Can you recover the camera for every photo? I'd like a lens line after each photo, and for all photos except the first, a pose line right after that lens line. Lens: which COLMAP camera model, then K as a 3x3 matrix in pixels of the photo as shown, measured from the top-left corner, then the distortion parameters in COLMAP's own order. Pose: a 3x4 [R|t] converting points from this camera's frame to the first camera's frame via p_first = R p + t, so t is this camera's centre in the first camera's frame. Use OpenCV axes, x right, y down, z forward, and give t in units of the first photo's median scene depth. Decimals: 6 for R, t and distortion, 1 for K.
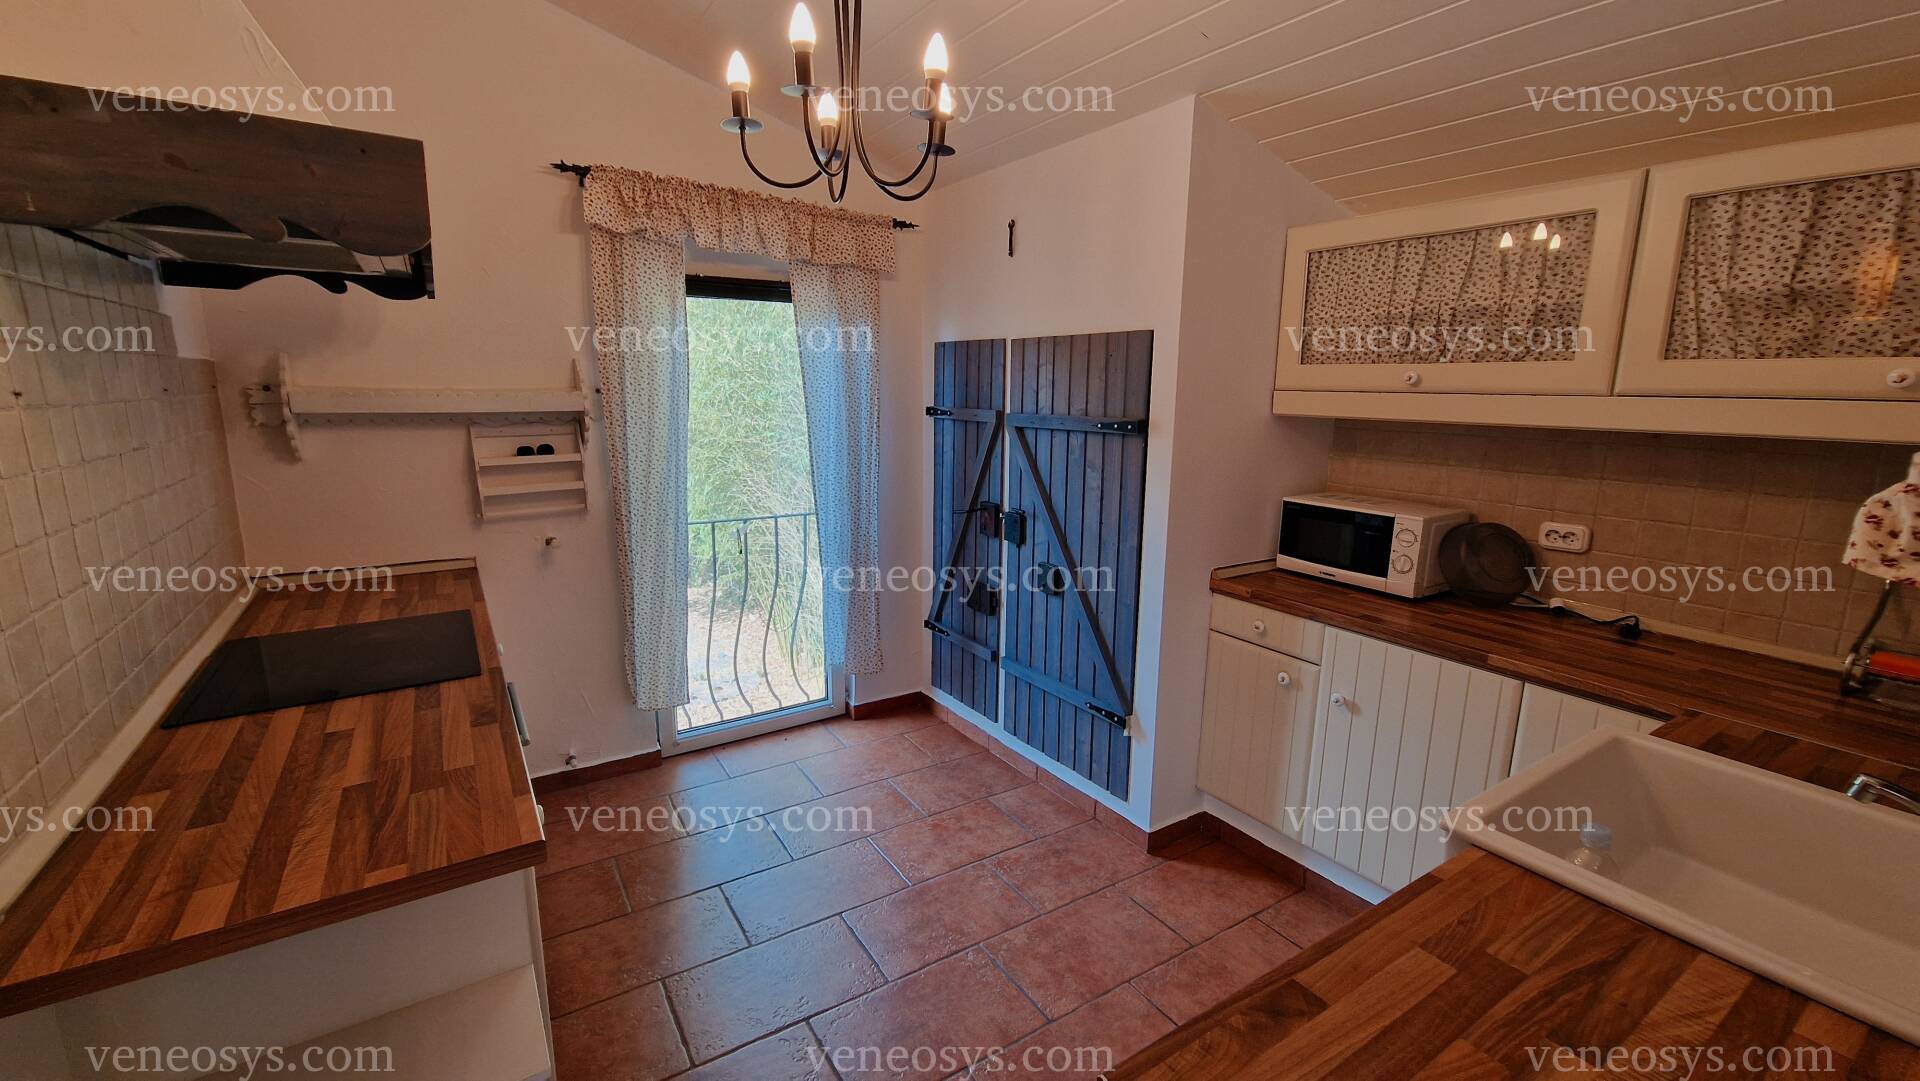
lens RADIAL K [[788.6, 0, 951.3], [0, 788.6, 536.1], [0, 0, 1]] dist [0.004491, -0.003299]
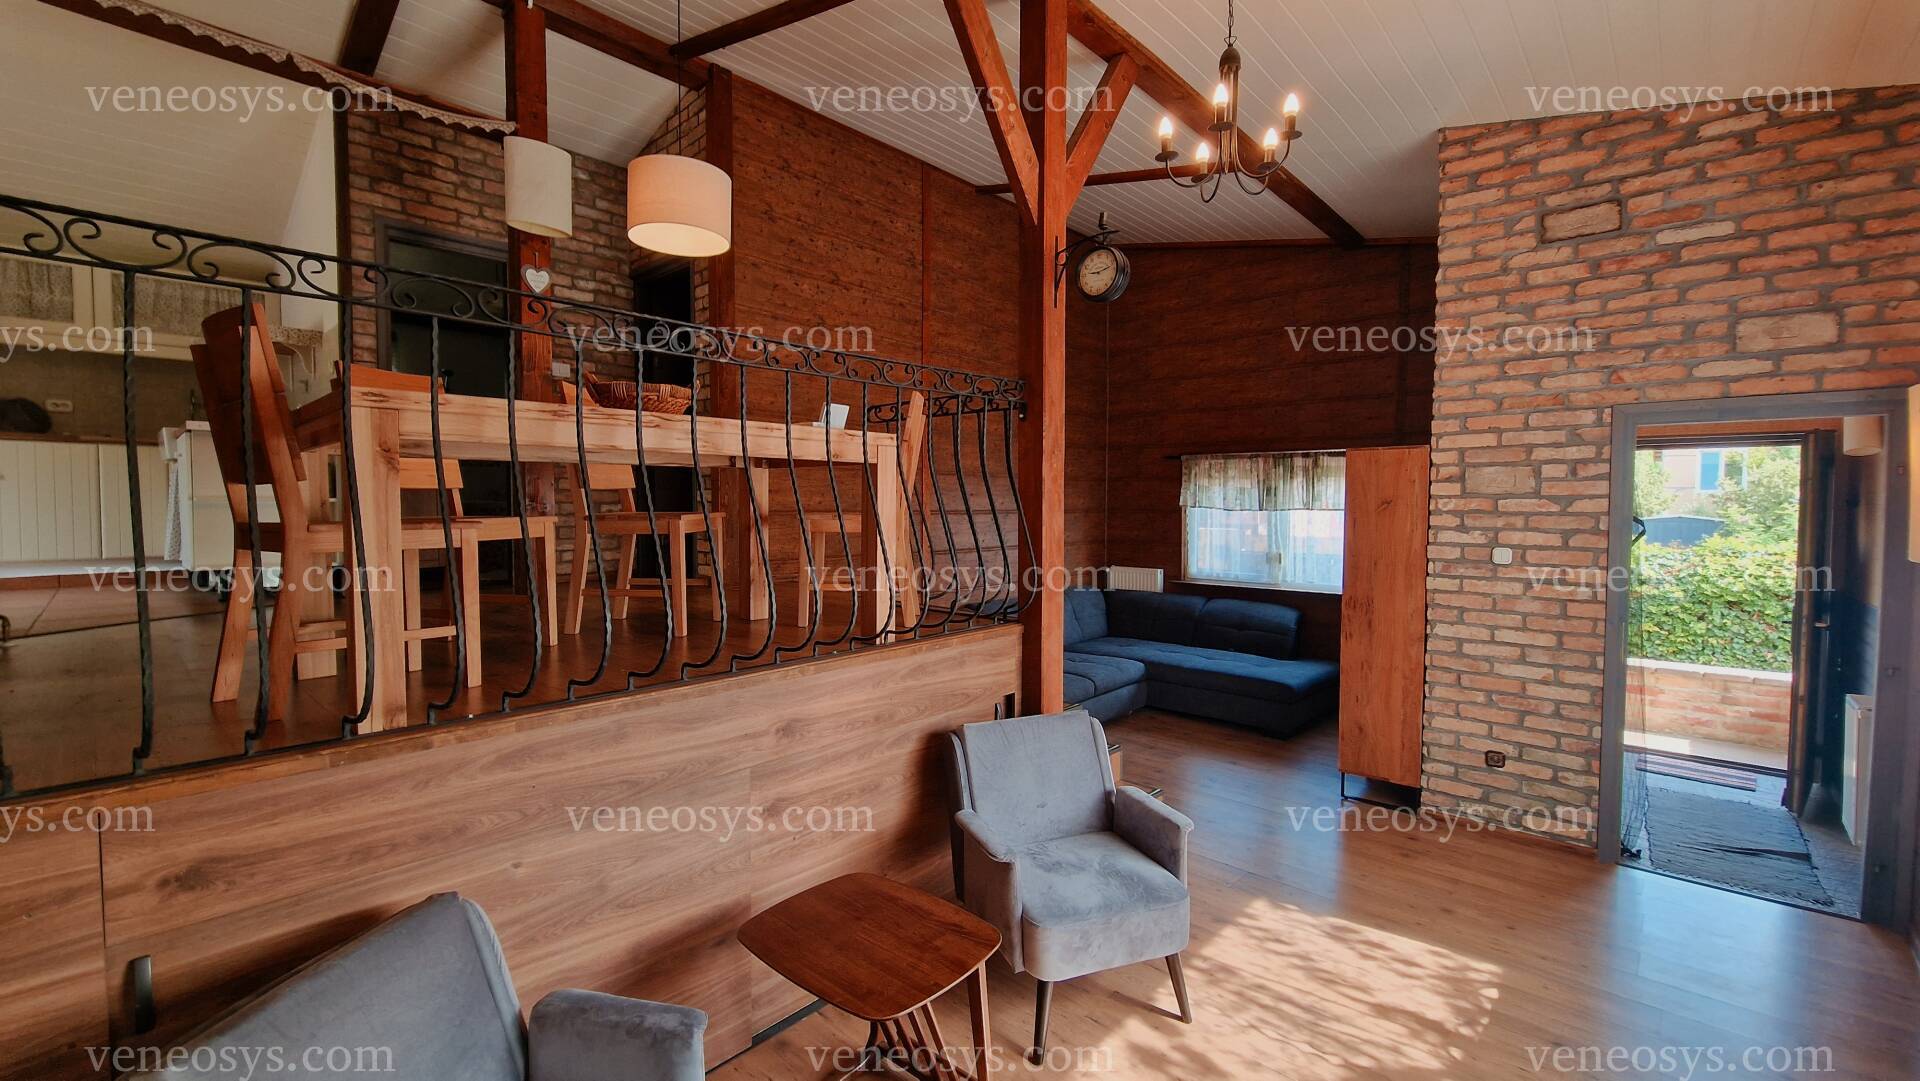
lens RADIAL K [[788.6, 0, 951.7], [0, 788.6, 532.8], [0, 0, 1]] dist [0.004491, -0.003299]
pose [[-0.250716, -0.047553, 0.966892, -1.974966], [0.182367, 0.978590, 0.095416, 0.582077], [-0.950728, 0.200252, -0.236676, -0.776245]]
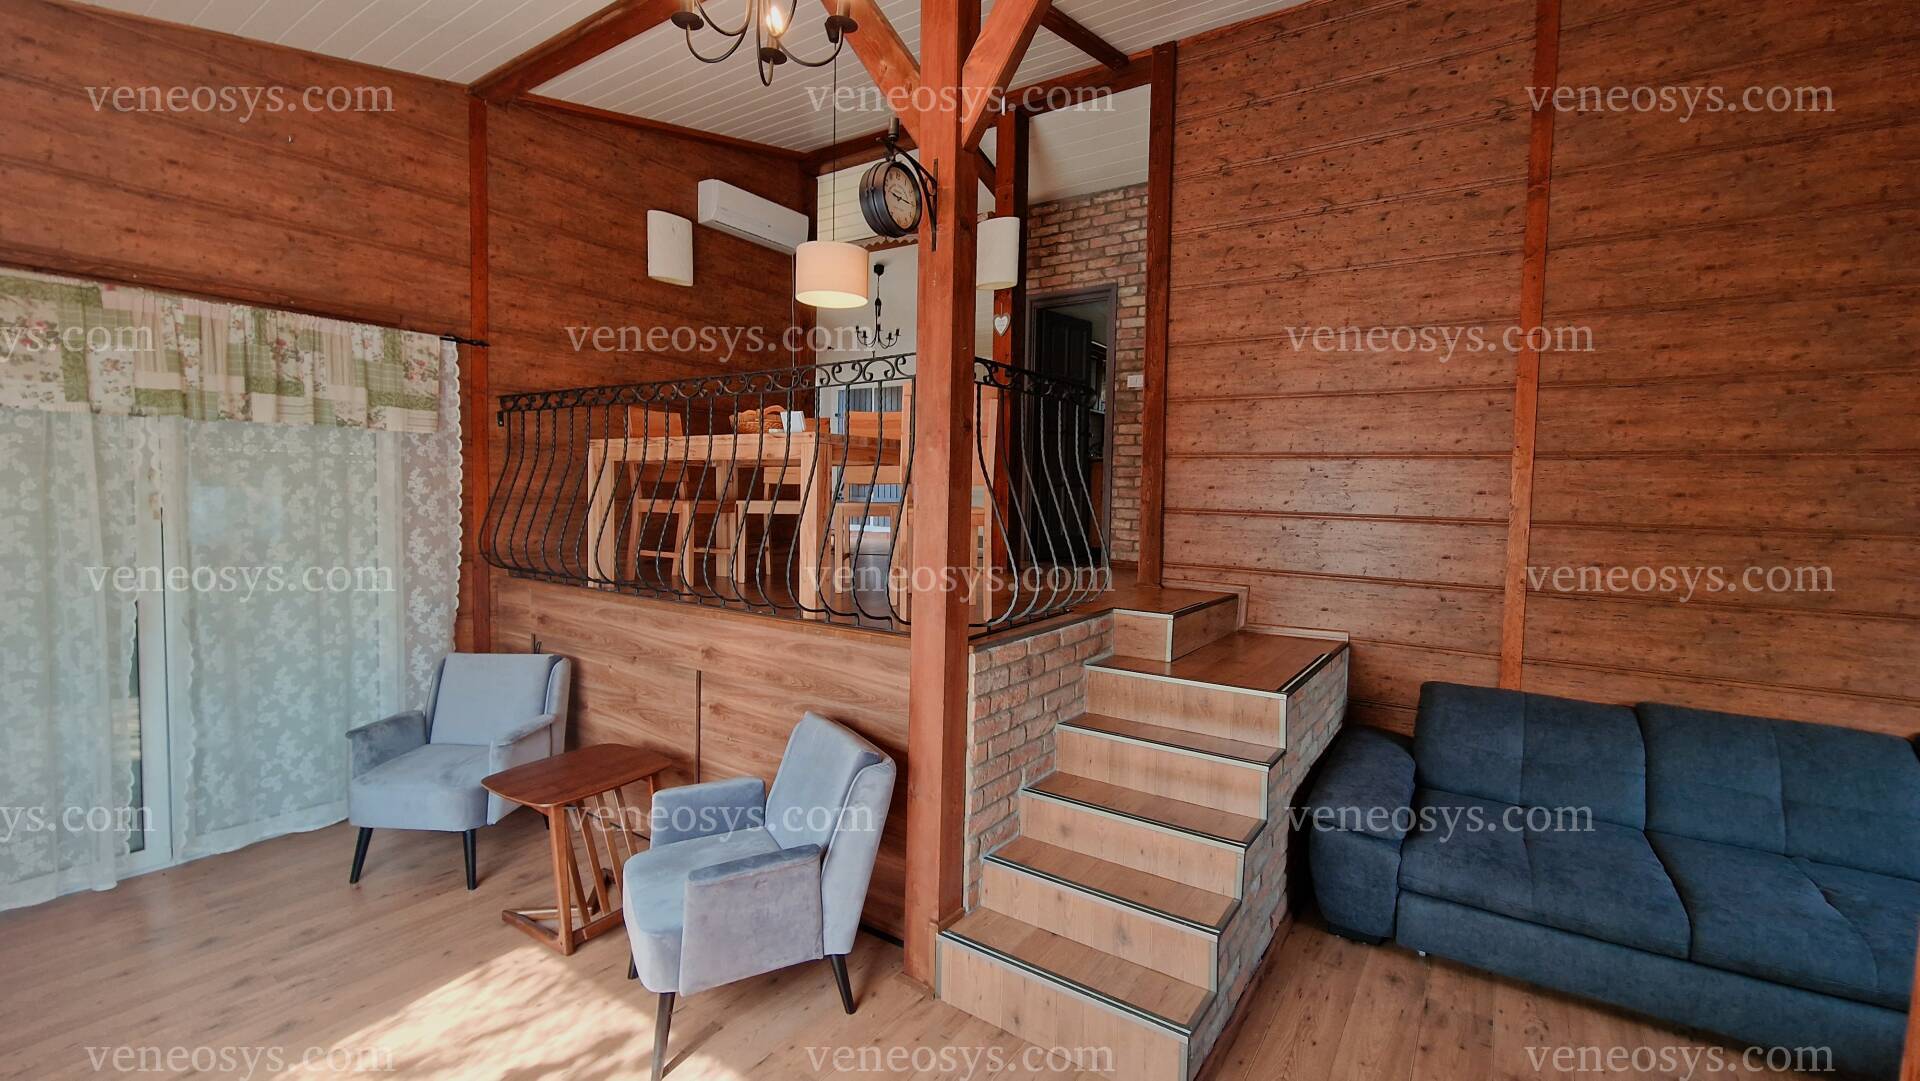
lens RADIAL K [[788.6, 0, 958.0], [0, 788.6, 535.1], [0, 0, 1]] dist [0.004491, -0.003299]
pose [[0.918330, -0.014534, 0.395549, -1.072746], [0.067403, 0.990472, -0.120094, 0.886424], [-0.390035, 0.136947, 0.910559, -2.311226]]
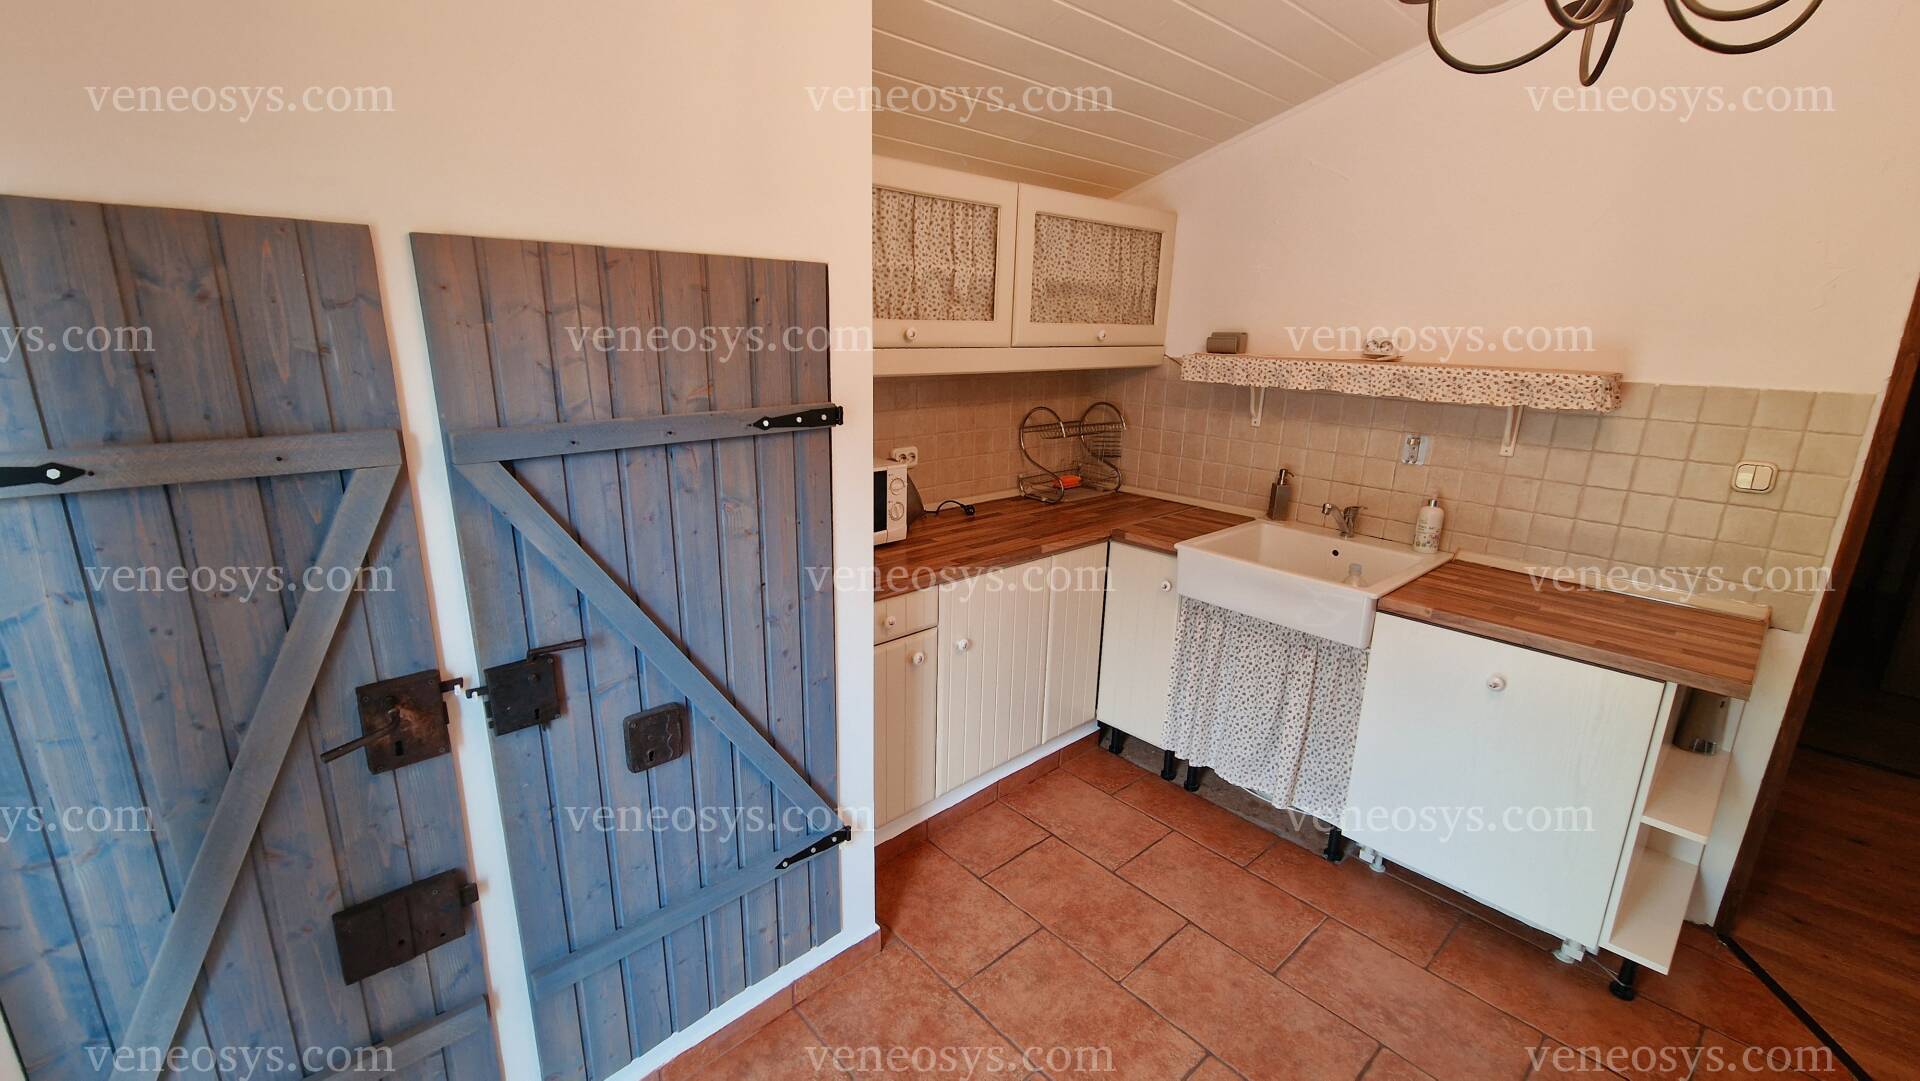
lens RADIAL K [[788.6, 0, 956.8], [0, 788.6, 534.2], [0, 0, 1]] dist [0.004491, -0.003299]
pose [[-0.177091, -0.271862, 0.945902, -0.448357], [0.160896, 0.940165, 0.300336, -0.241726], [-0.970954, 0.205379, -0.122754, 1.069225]]
